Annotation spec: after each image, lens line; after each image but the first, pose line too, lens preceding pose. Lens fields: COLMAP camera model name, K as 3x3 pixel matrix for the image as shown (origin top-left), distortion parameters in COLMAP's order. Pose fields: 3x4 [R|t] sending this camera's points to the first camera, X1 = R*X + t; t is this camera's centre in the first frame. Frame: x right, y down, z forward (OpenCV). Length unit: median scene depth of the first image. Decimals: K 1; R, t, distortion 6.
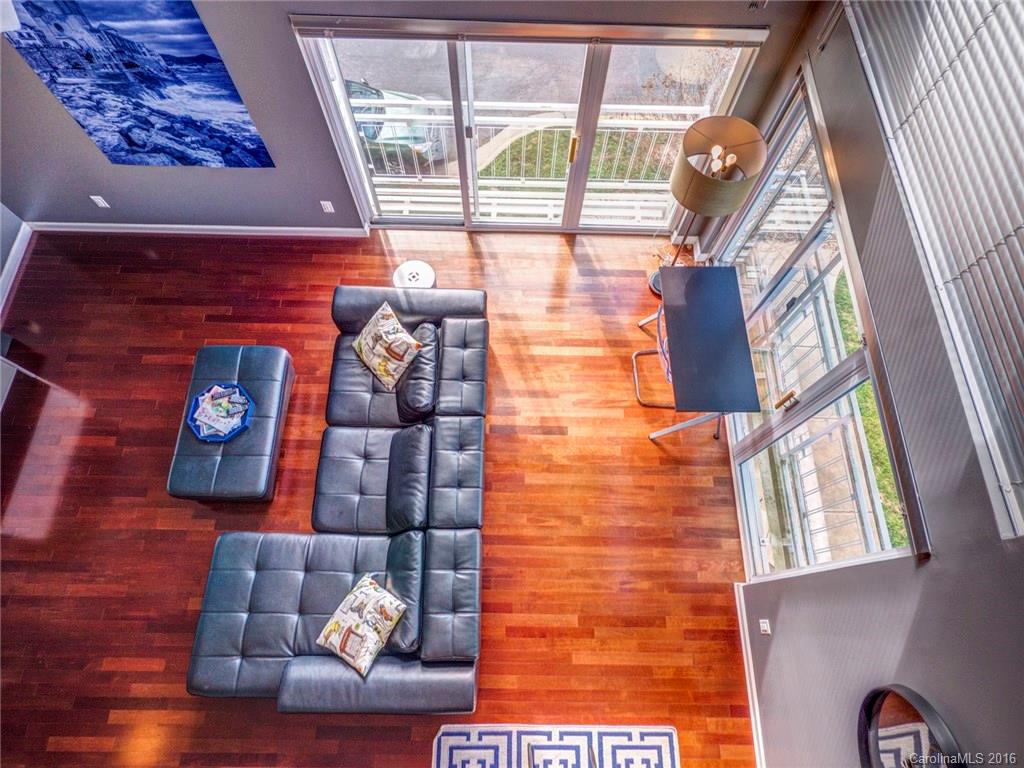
lens RADIAL K [[587.4, 0, 513.2], [0, 587.4, 378.6], [0, 0, 1]] dist [-0.000950, 0.001454]
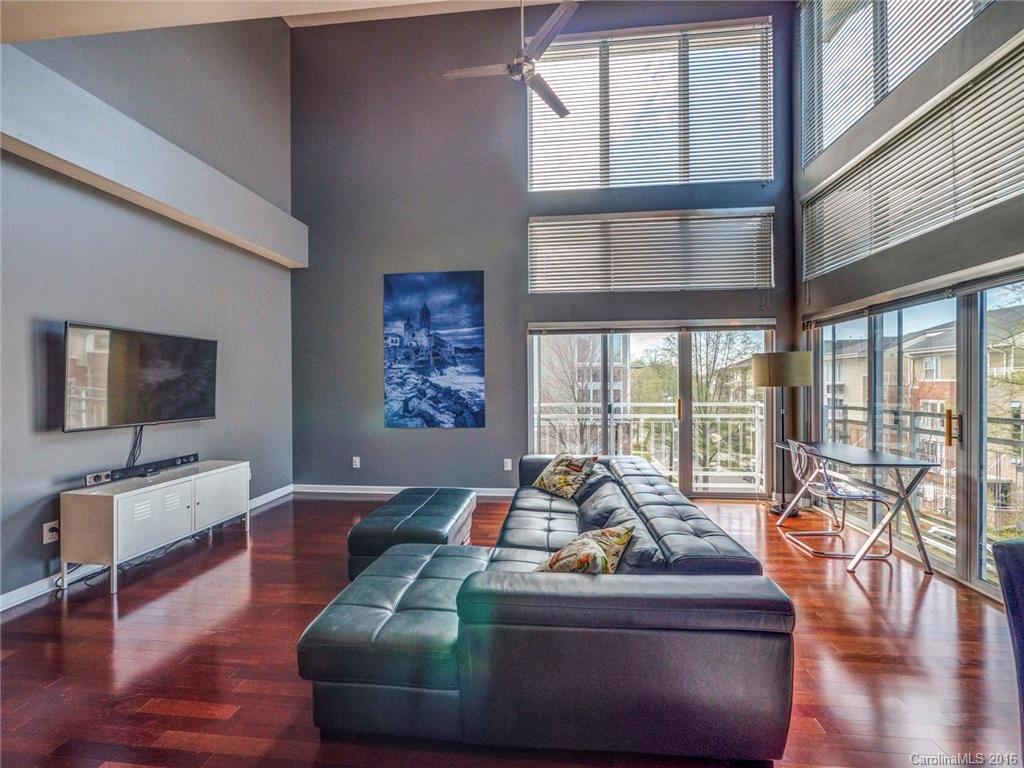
lens RADIAL K [[436.4, 0, 513.2], [0, 436.4, 384.6], [0, 0, 1]] dist [-0.001925, 0.000428]
pose [[0.995241, -0.020571, -0.095243, -0.261581], [-0.079505, 0.393660, -0.915811, 0.788413], [0.056332, 0.919026, 0.390151, 0.539717]]
